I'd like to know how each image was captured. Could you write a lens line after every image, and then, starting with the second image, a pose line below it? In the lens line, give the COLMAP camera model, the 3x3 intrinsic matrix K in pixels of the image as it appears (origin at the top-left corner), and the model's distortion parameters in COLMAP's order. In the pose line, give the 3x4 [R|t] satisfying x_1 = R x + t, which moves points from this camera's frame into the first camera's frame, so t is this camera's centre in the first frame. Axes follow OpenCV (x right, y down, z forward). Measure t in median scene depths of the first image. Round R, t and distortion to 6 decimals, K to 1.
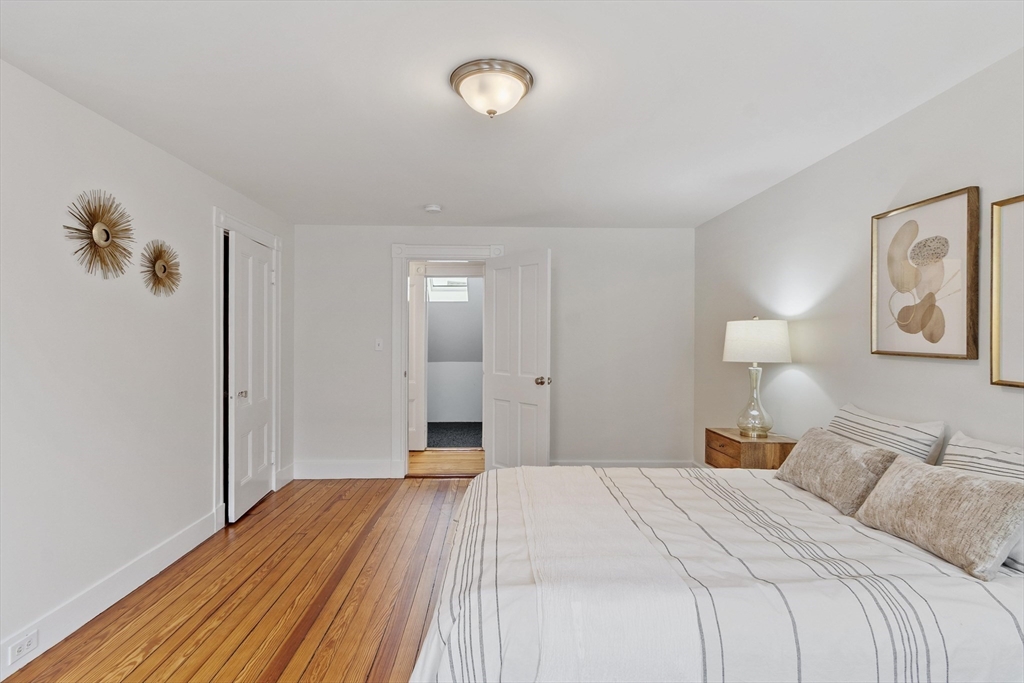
lens RADIAL K [[475.5, 0, 512.0], [0, 475.5, 341.5], [0, 0, 1]] dist [-0.000595, -0.000071]
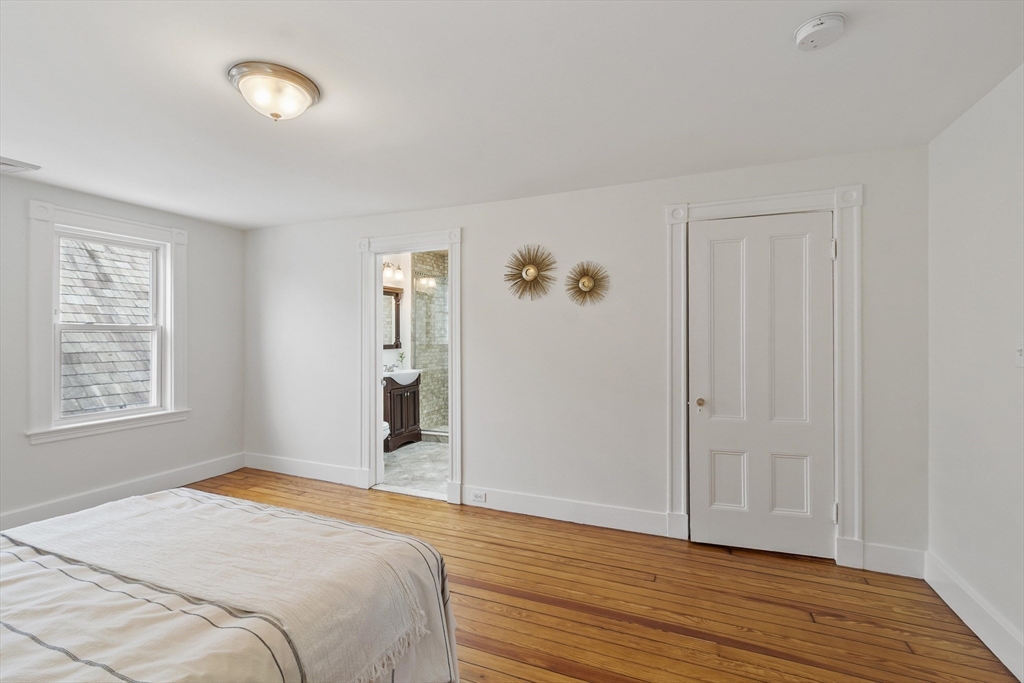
lens RADIAL K [[449.8, 0, 512.0], [0, 449.8, 341.5], [0, 0, 1]] dist [0.001401, 0.000168]
pose [[-0.397944, 0.001355, -0.917409, 0.480205], [-0.005606, 0.999977, 0.003909, -0.004369], [0.917393, 0.006699, -0.397927, 1.436375]]
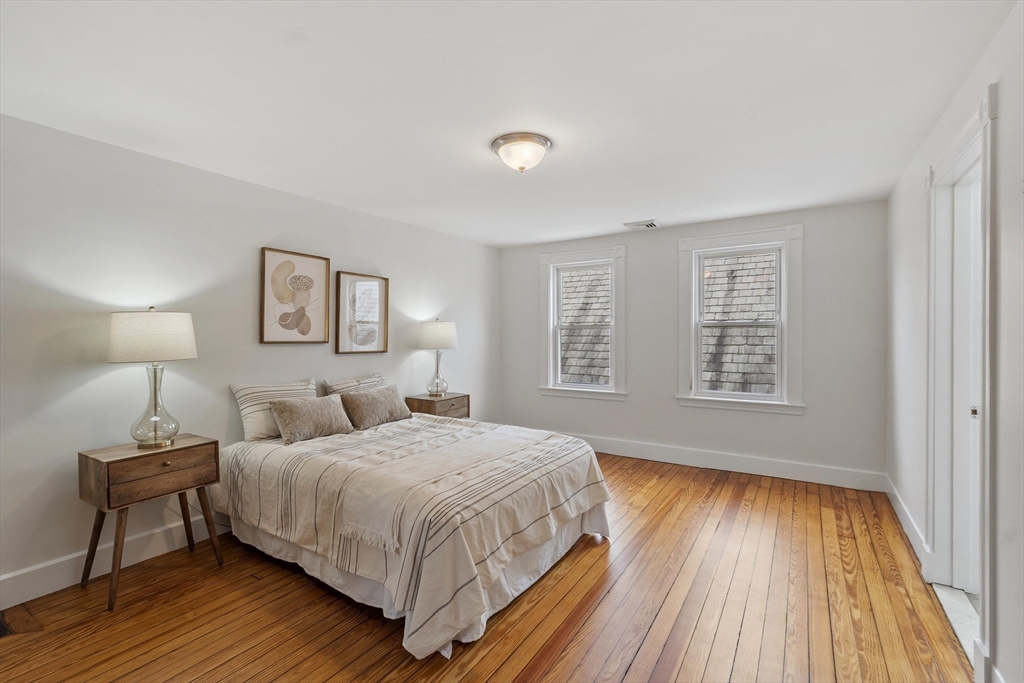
lens RADIAL K [[449.8, 0, 512.0], [0, 449.8, 341.5], [0, 0, 1]] dist [0.001401, 0.000168]
pose [[-0.821008, -0.007032, 0.570873, -0.591947], [0.001523, 0.999894, 0.014508, 0.002520], [-0.570914, 0.012781, -0.820910, 1.610878]]
